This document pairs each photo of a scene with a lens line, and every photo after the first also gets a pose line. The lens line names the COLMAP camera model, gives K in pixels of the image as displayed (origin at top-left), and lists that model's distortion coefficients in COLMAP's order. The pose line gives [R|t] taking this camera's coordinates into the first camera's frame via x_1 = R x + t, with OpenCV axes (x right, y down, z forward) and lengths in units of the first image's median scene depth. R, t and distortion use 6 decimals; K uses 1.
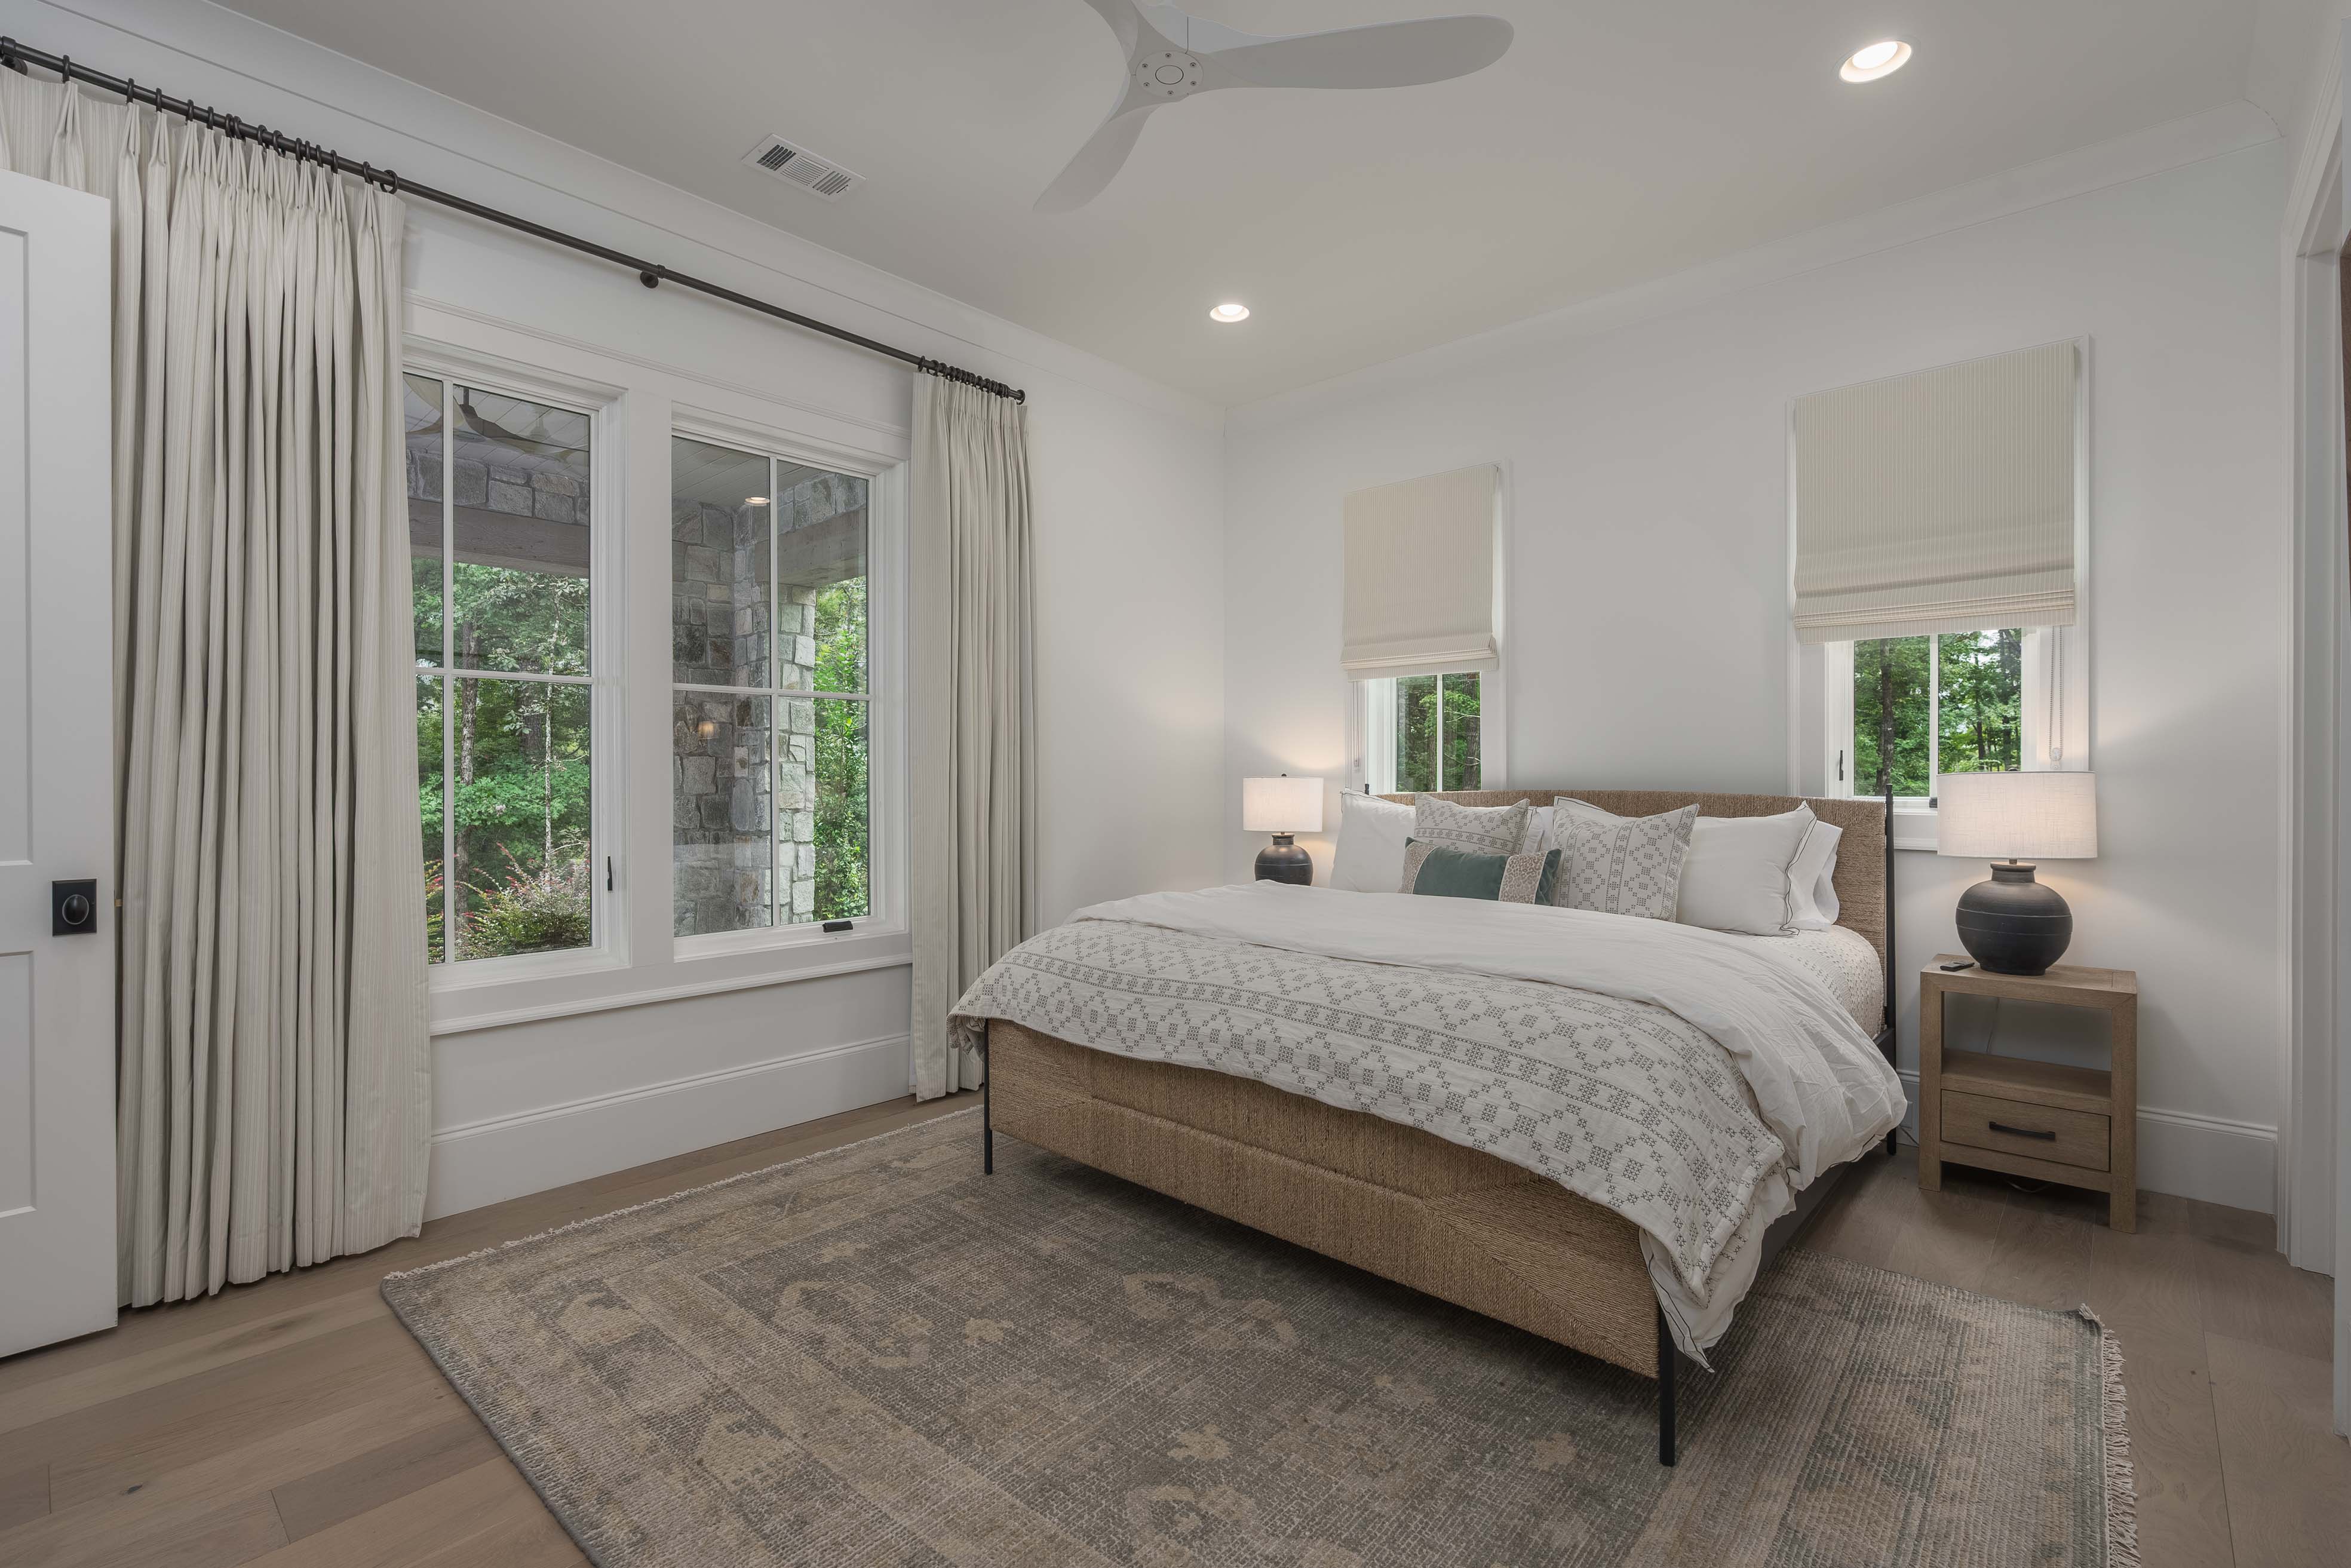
lens RADIAL K [[1045.4, 0, 1177.9], [0, 1045.4, 793.8], [0, 0, 1]] dist [-0.013367, 0.000117]
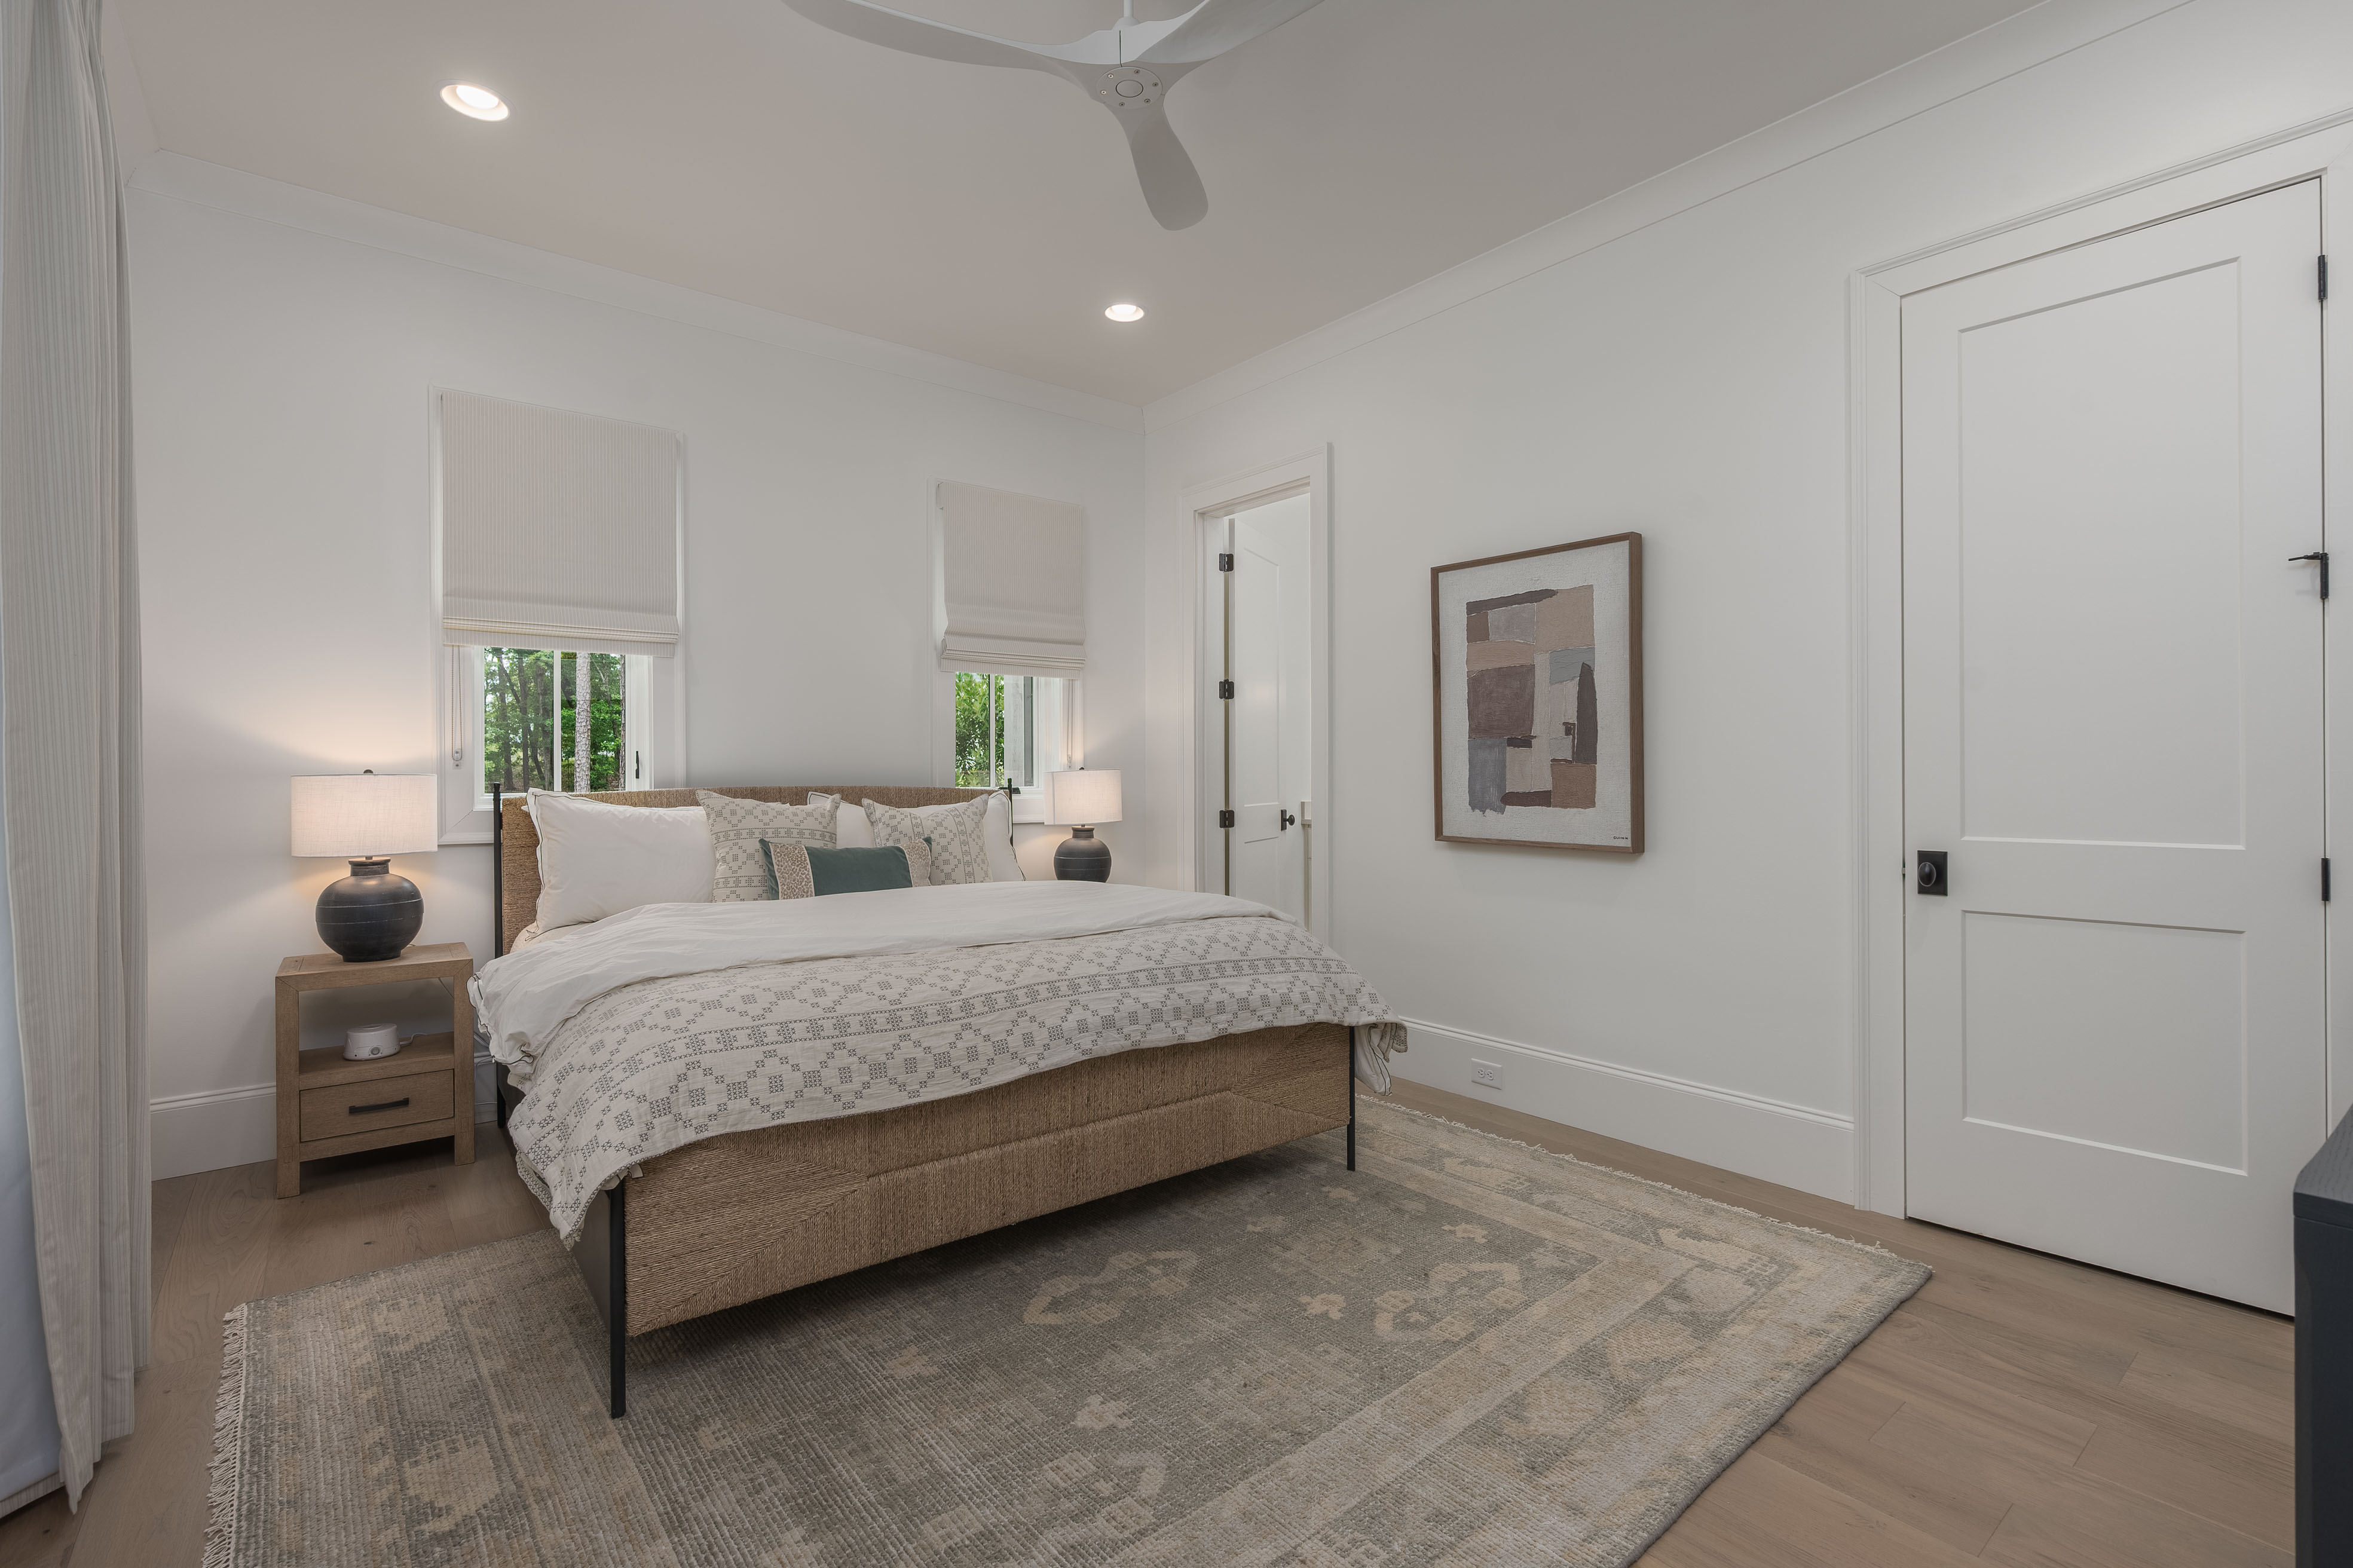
lens RADIAL K [[1053.3, 0, 1180.9], [0, 1053.3, 778.9], [0, 0, 1]] dist [-0.000394, 0.000024]
pose [[0.161601, -0.006523, 0.986835, -0.949075], [0.015808, 0.999867, 0.004020, -0.012836], [-0.986730, 0.014950, 0.161683, 0.722148]]
